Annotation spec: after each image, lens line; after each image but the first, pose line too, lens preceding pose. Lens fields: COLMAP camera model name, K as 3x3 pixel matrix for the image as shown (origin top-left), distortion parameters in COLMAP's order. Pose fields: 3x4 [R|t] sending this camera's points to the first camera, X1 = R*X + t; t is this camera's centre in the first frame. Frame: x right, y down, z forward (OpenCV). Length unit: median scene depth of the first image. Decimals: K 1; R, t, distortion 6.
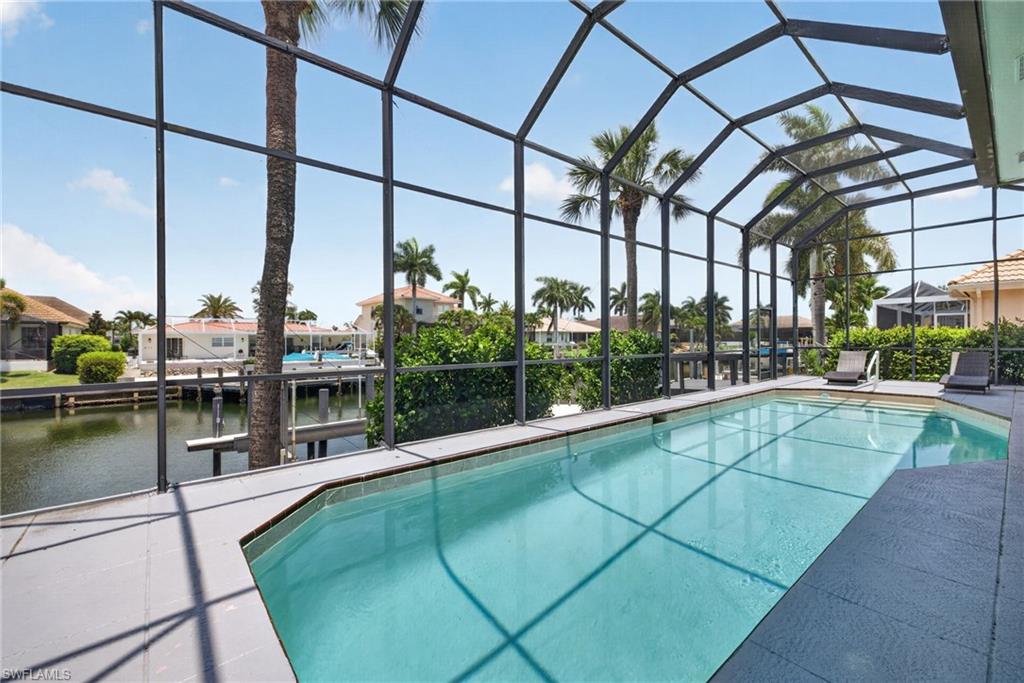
lens RADIAL K [[426.7, 0, 512.0], [0, 426.7, 341.5], [0, 0, 1]] dist [0.001846, 0.000060]
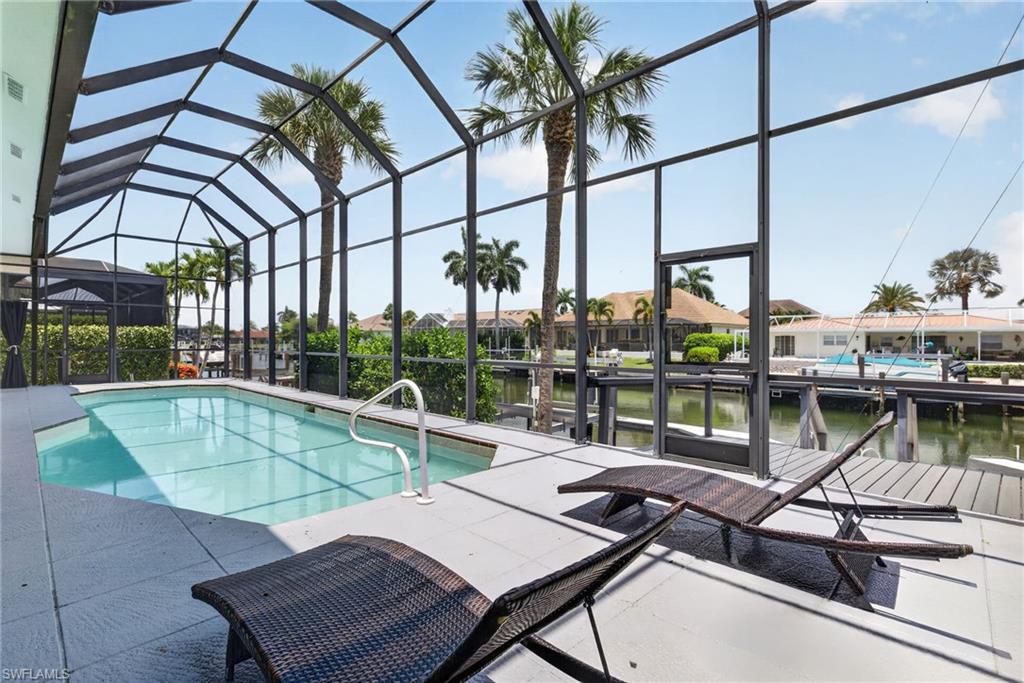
lens RADIAL K [[483.2, 0, 510.9], [0, 483.2, 339.7], [0, 0, 1]] dist [0.004270, 0.000082]
pose [[0.087839, 0.008430, -0.996099, 0.250437], [-0.006285, 0.999949, 0.007908, -0.003000], [0.996115, 0.005566, 0.087887, 0.211736]]
